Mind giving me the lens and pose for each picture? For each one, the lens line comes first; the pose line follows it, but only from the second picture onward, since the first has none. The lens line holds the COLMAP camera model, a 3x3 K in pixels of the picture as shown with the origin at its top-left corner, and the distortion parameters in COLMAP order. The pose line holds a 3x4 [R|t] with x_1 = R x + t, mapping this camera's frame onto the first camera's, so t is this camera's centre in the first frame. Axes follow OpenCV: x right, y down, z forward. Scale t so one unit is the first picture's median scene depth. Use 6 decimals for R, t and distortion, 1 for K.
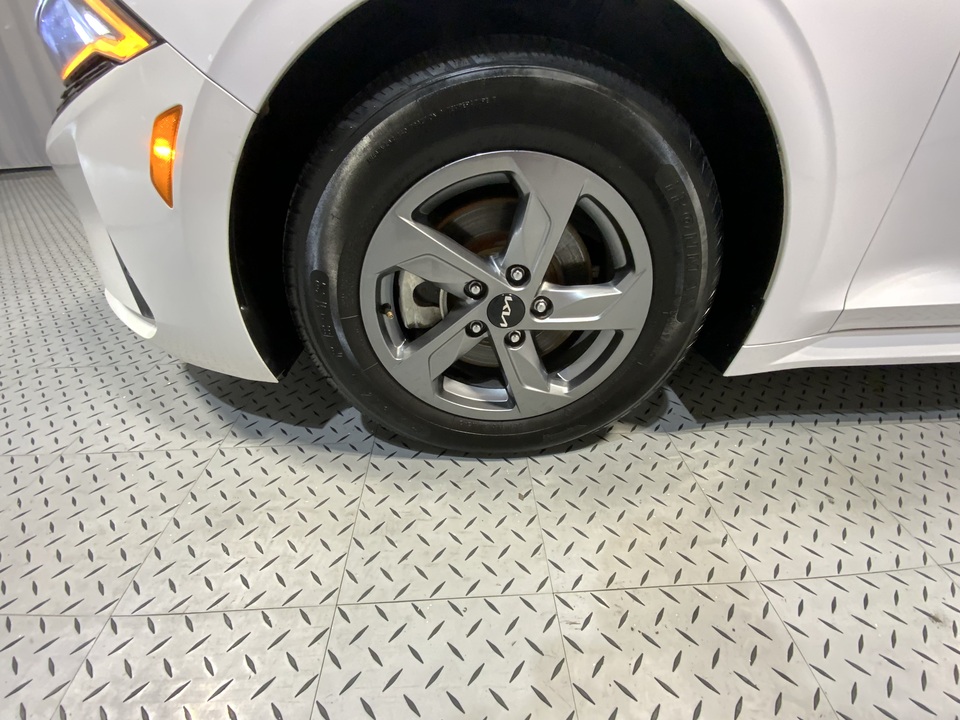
lens RADIAL K [[386.7, 0, 480.0], [0, 386.7, 360.0], [0, 0, 1]] dist [-0.000932, -0.000448]
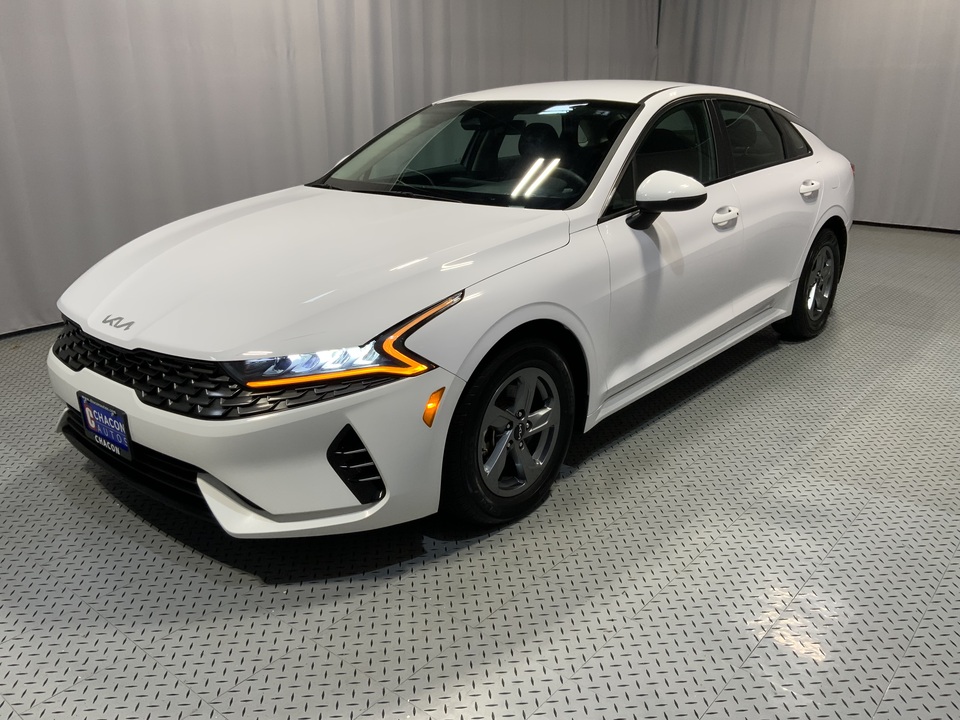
lens RADIAL K [[766.8, 0, 480.0], [0, 766.8, 360.0], [0, 0, 1]] dist [0.152174, -0.315954]
pose [[0.686088, -0.234724, 0.688613, -2.656710], [0.420709, 0.900216, -0.112315, -0.086876], [-0.593537, 0.366764, 0.716378, -1.884479]]
